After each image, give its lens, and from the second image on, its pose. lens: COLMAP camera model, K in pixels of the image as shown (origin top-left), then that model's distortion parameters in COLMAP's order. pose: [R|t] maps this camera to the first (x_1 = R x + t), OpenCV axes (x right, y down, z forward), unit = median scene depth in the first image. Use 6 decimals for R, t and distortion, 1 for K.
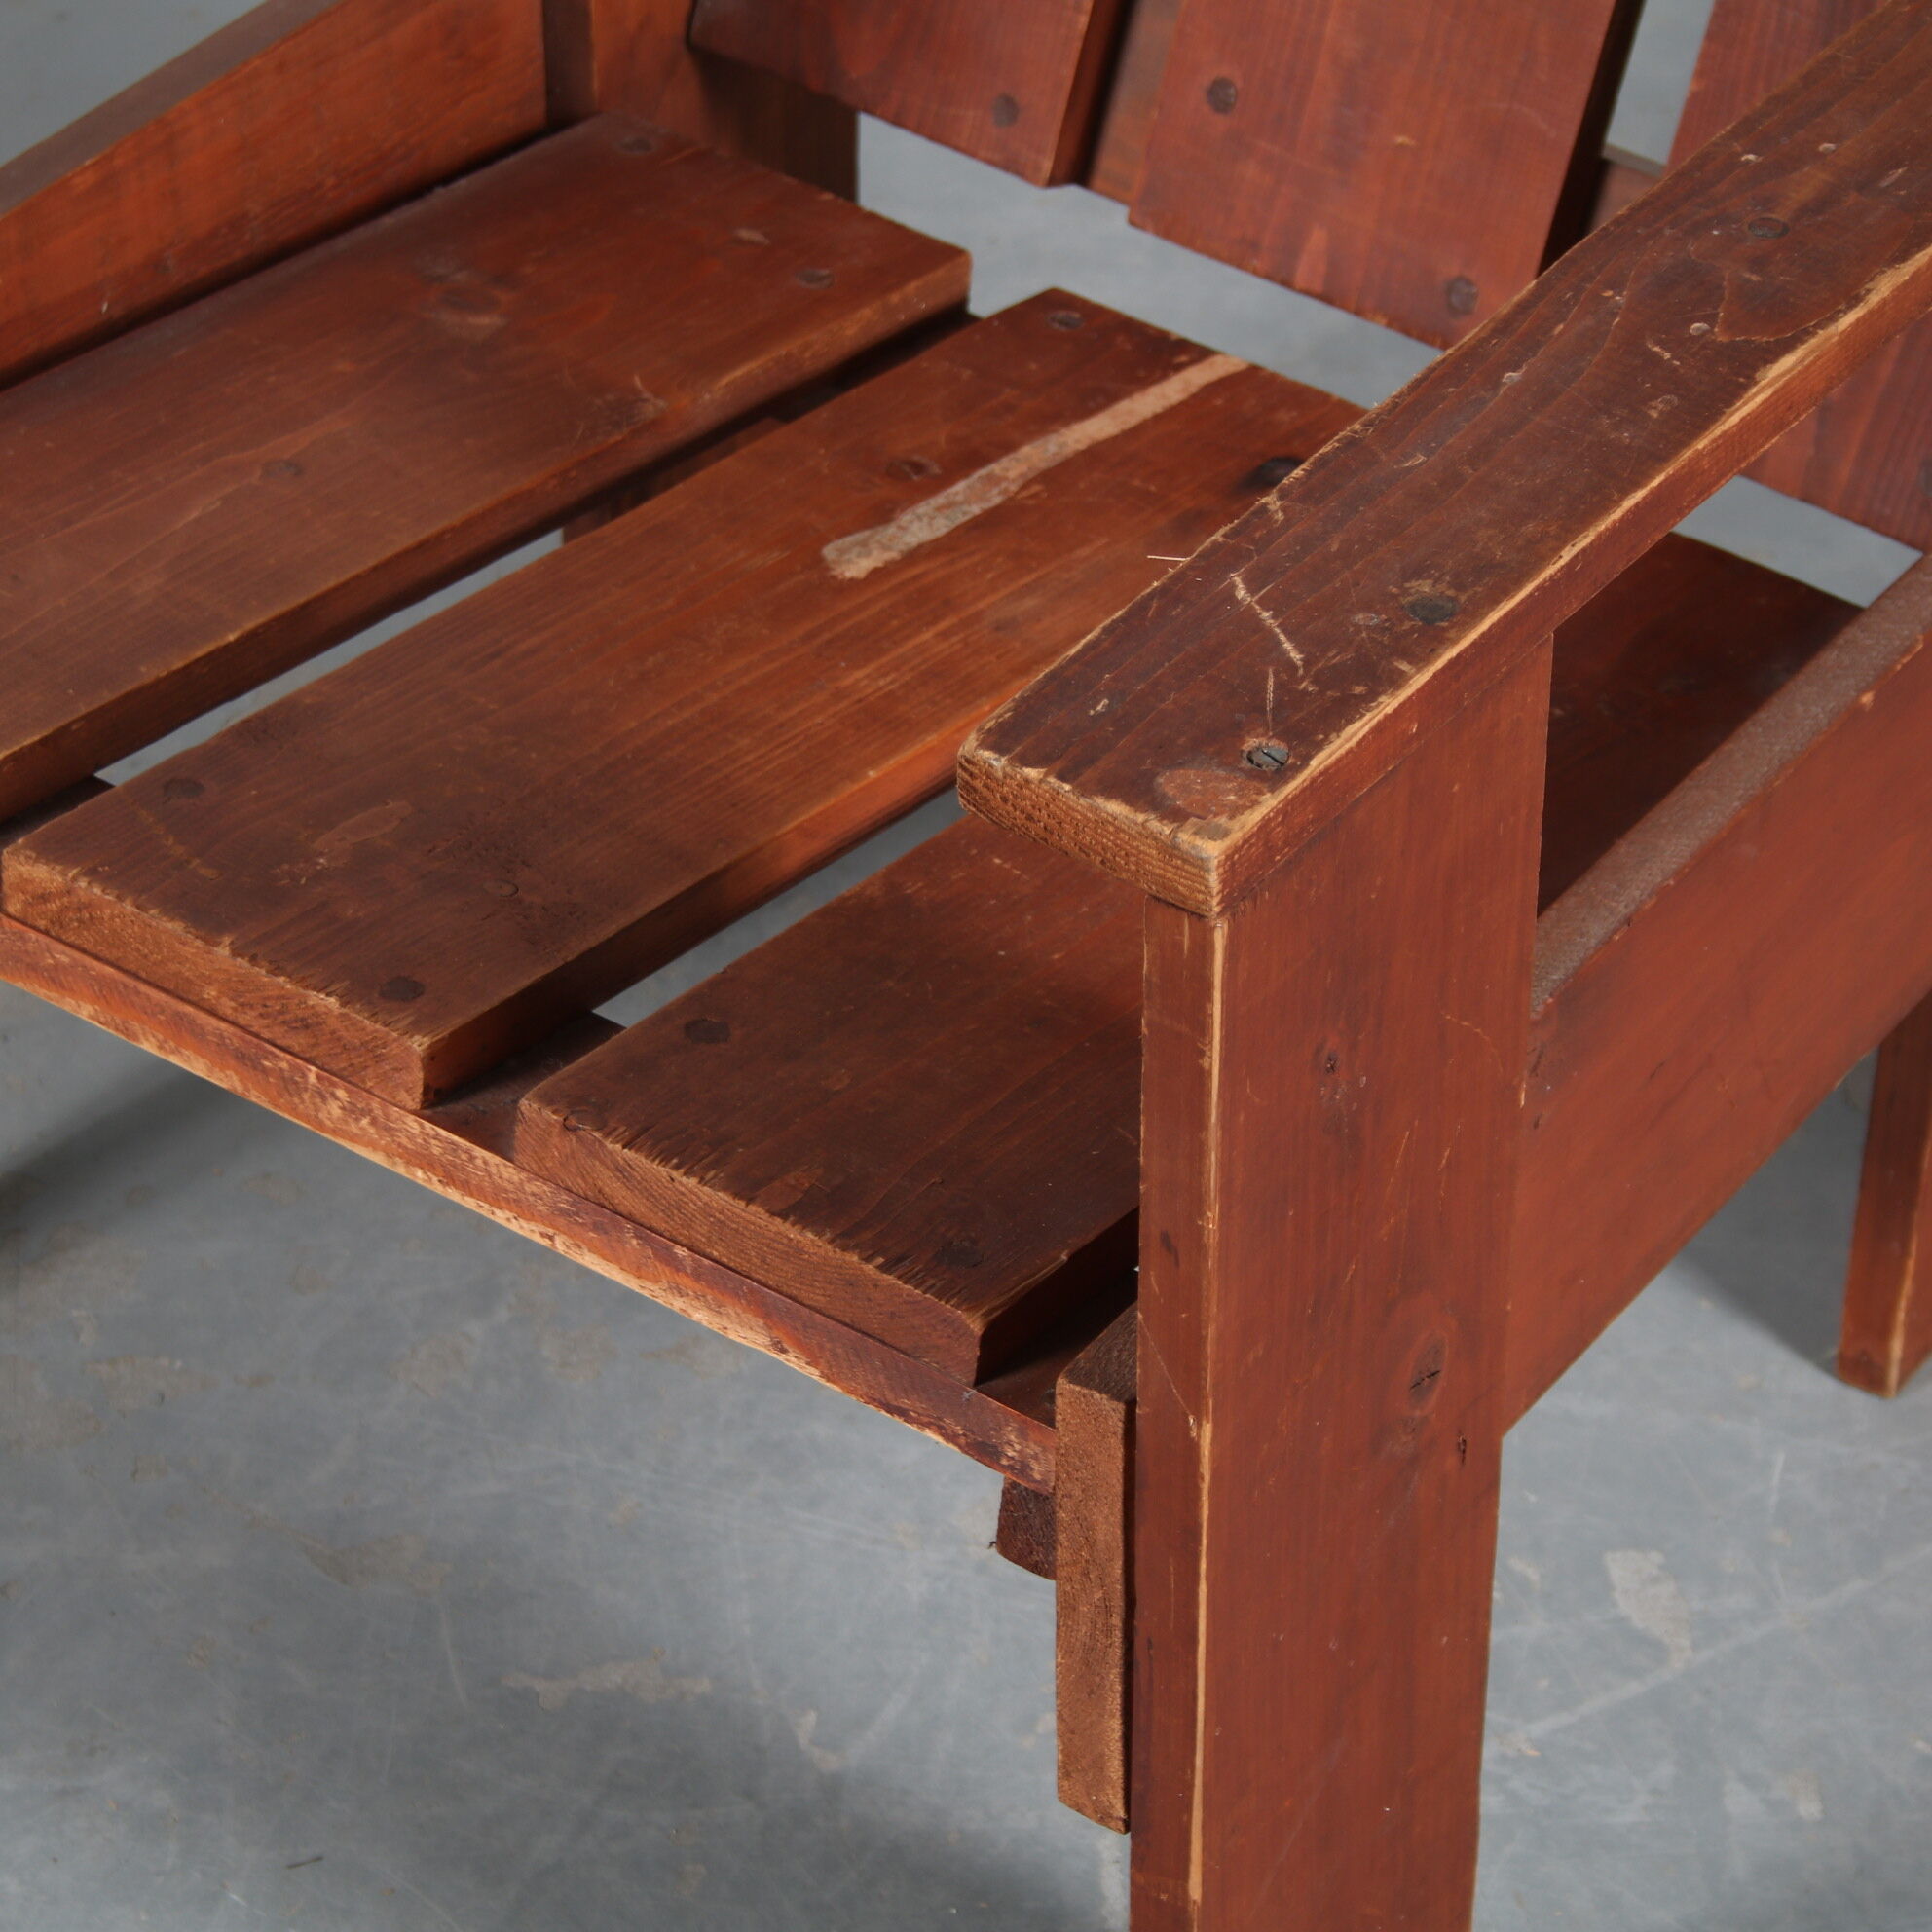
lens RADIAL K [[7048.6, 0, 966.0], [0, 7048.6, 966.0], [0, 0, 1]] dist [0.137185, 1.796518]
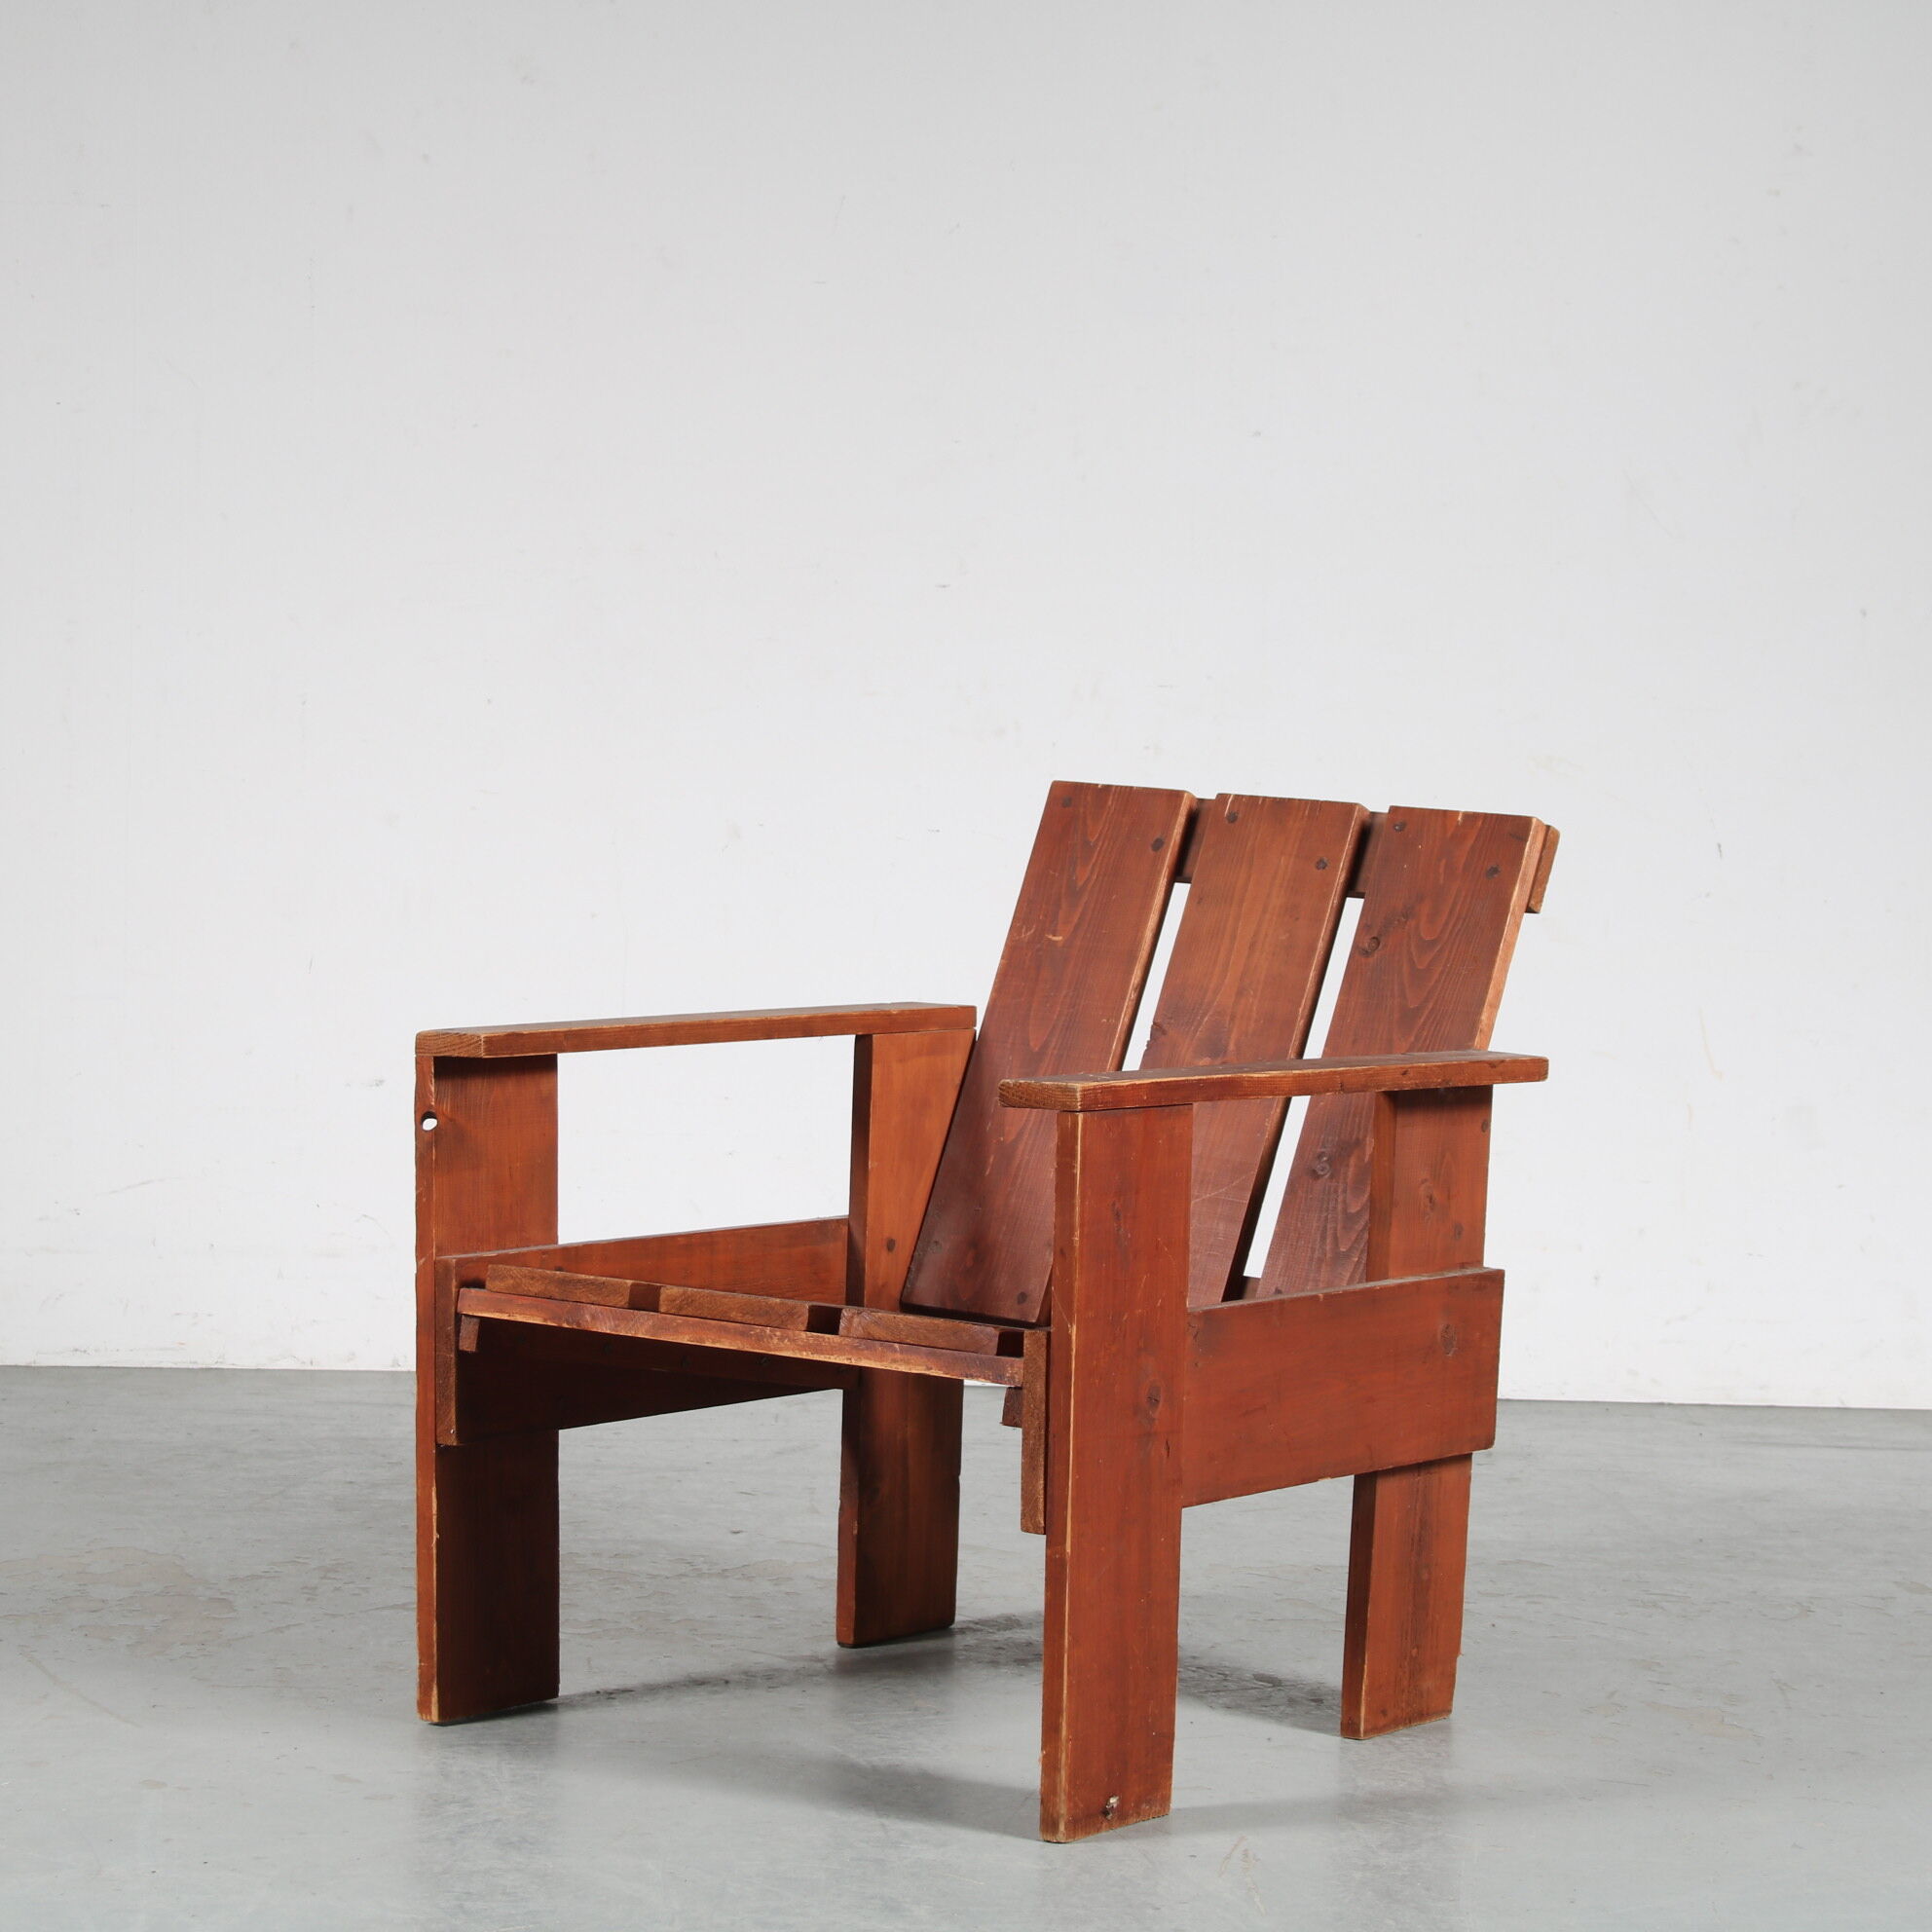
lens RADIAL K [[5486.0, 0, 970.8], [0, 5486.0, 766.3], [0, 0, 1]] dist [0.095046, -0.627744]
pose [[0.999316, 0.029197, -0.022700, 0.034193], [-0.036983, 0.792242, -0.609085, 1.219513], [0.000201, 0.609508, 0.792780, -0.928222]]
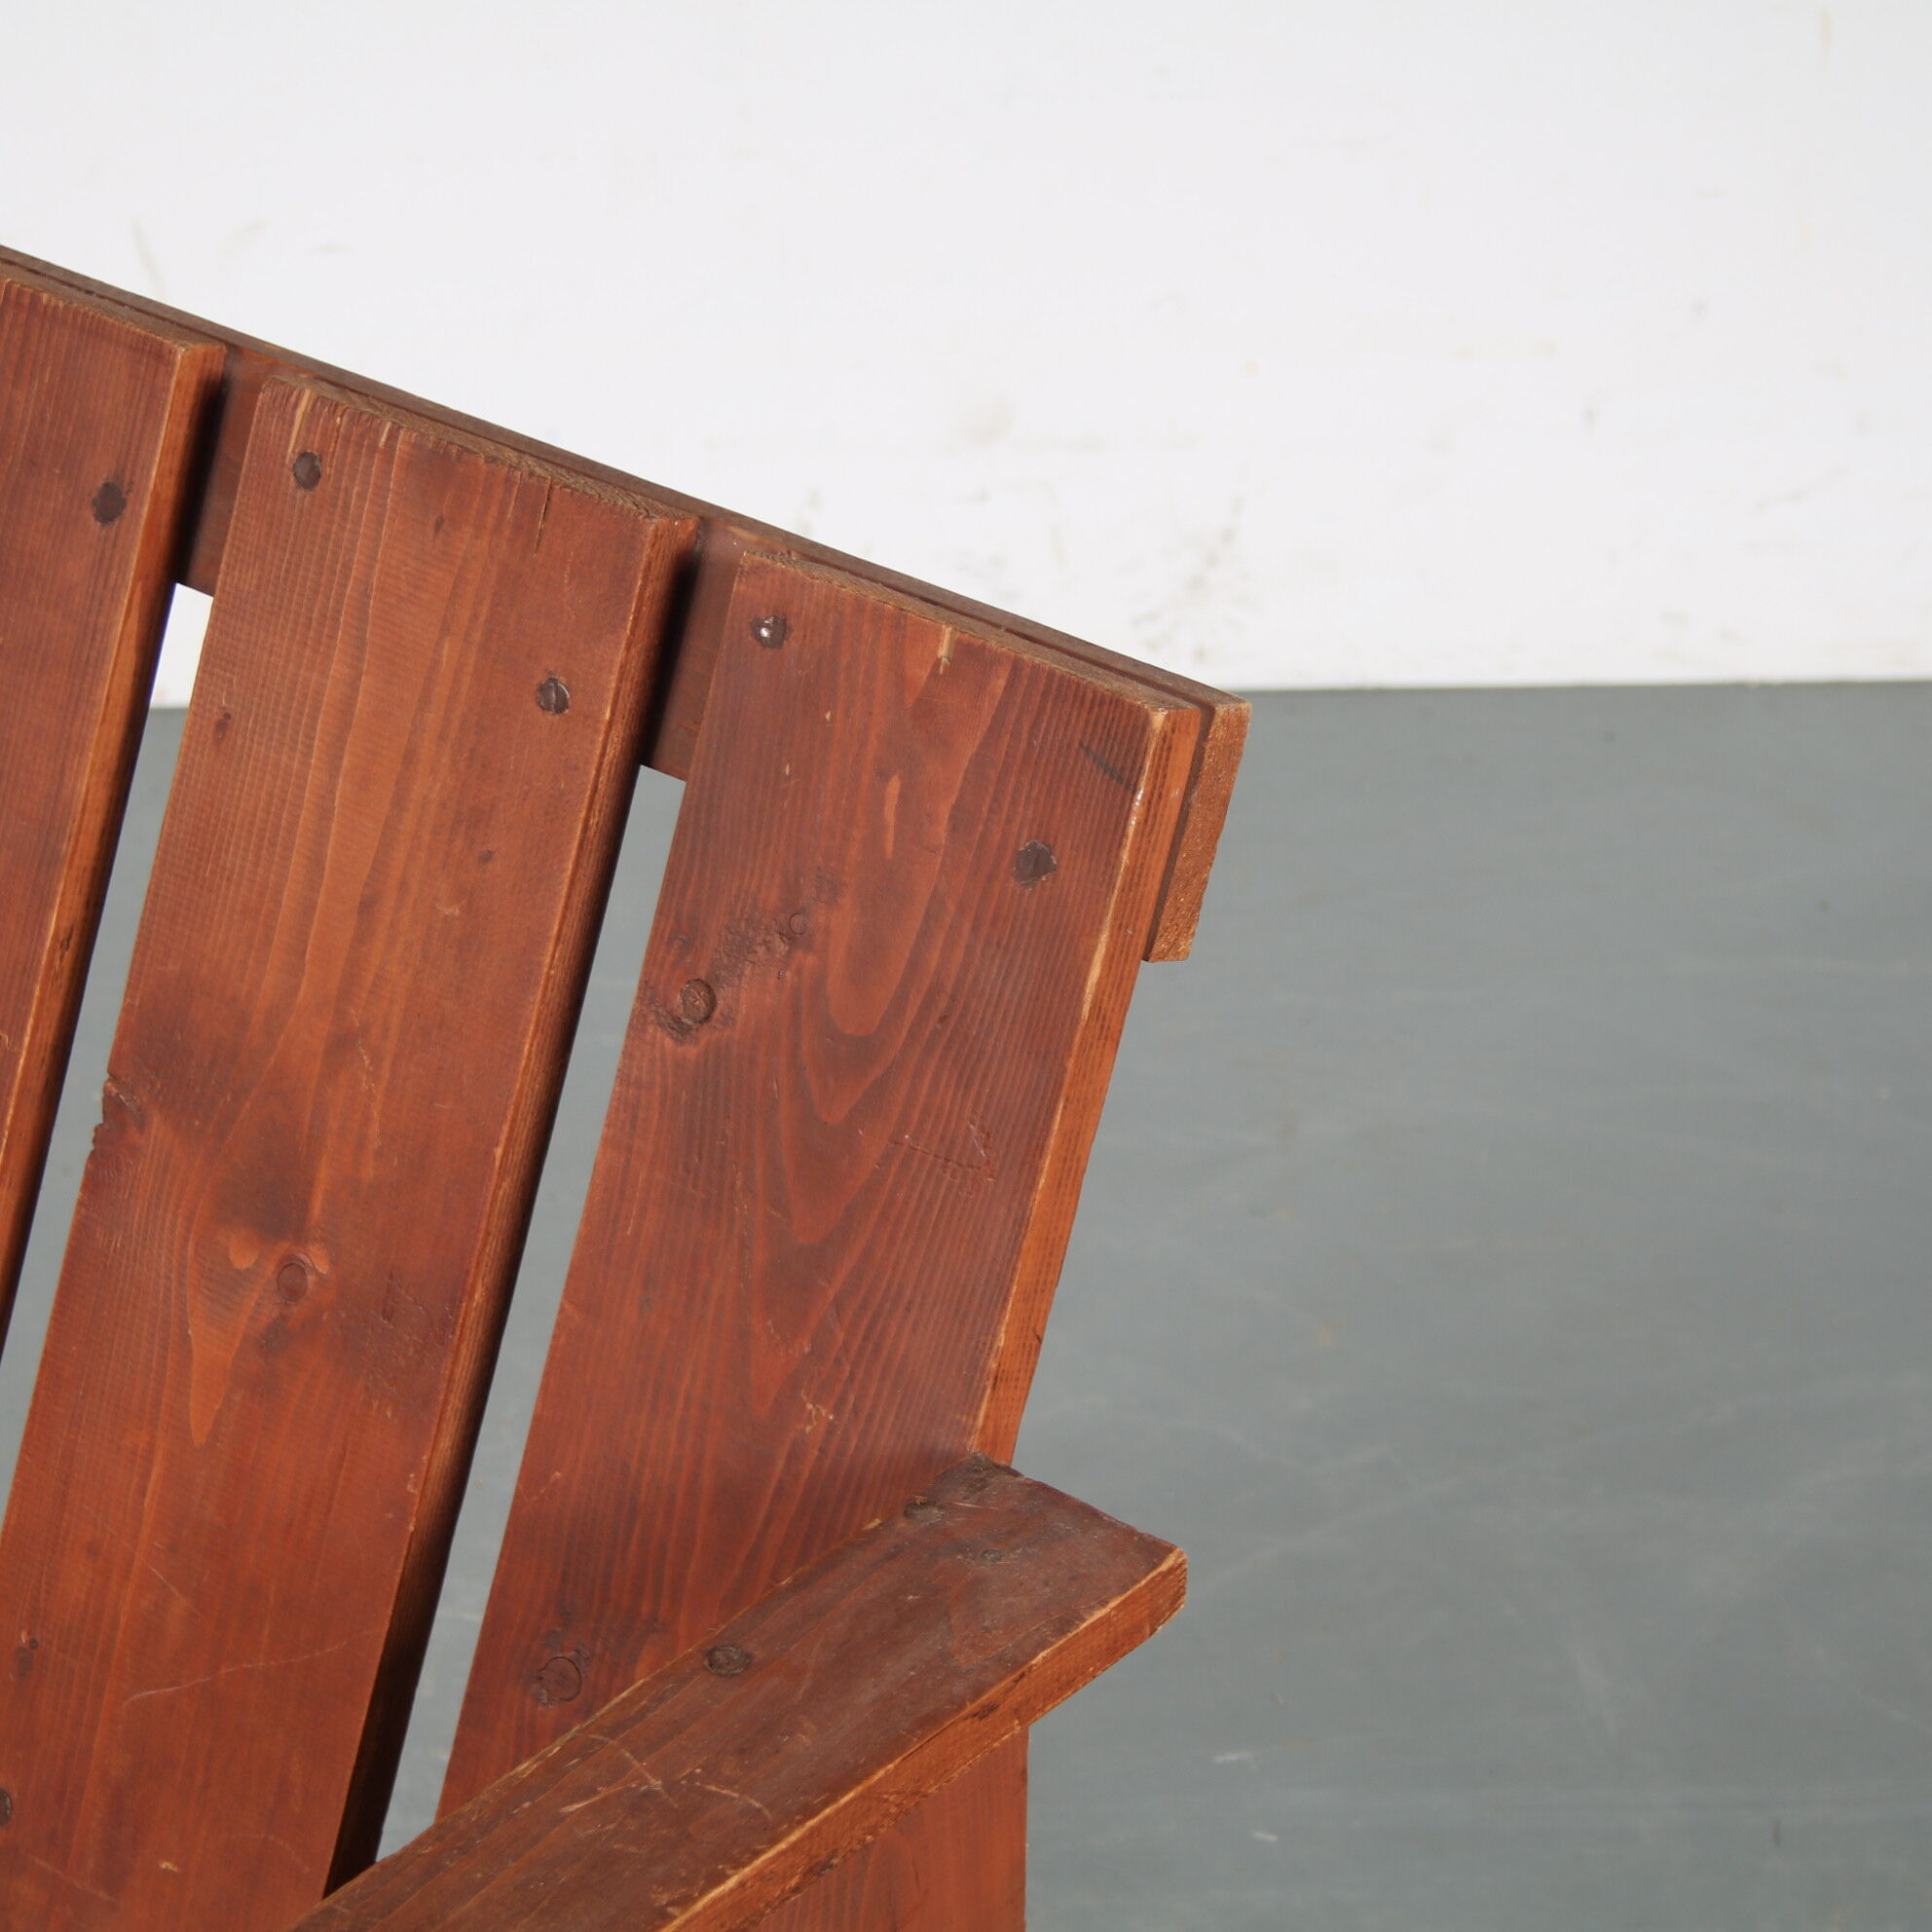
lens RADIAL K [[7048.6, 0, 966.0], [0, 7048.6, 966.0], [0, 0, 1]] dist [0.137185, 1.796518]
pose [[0.999401, 0.006392, -0.034023, 0.243880], [-0.011366, 0.988908, -0.148093, -0.119796], [0.032699, 0.148391, 0.988388, 0.069834]]
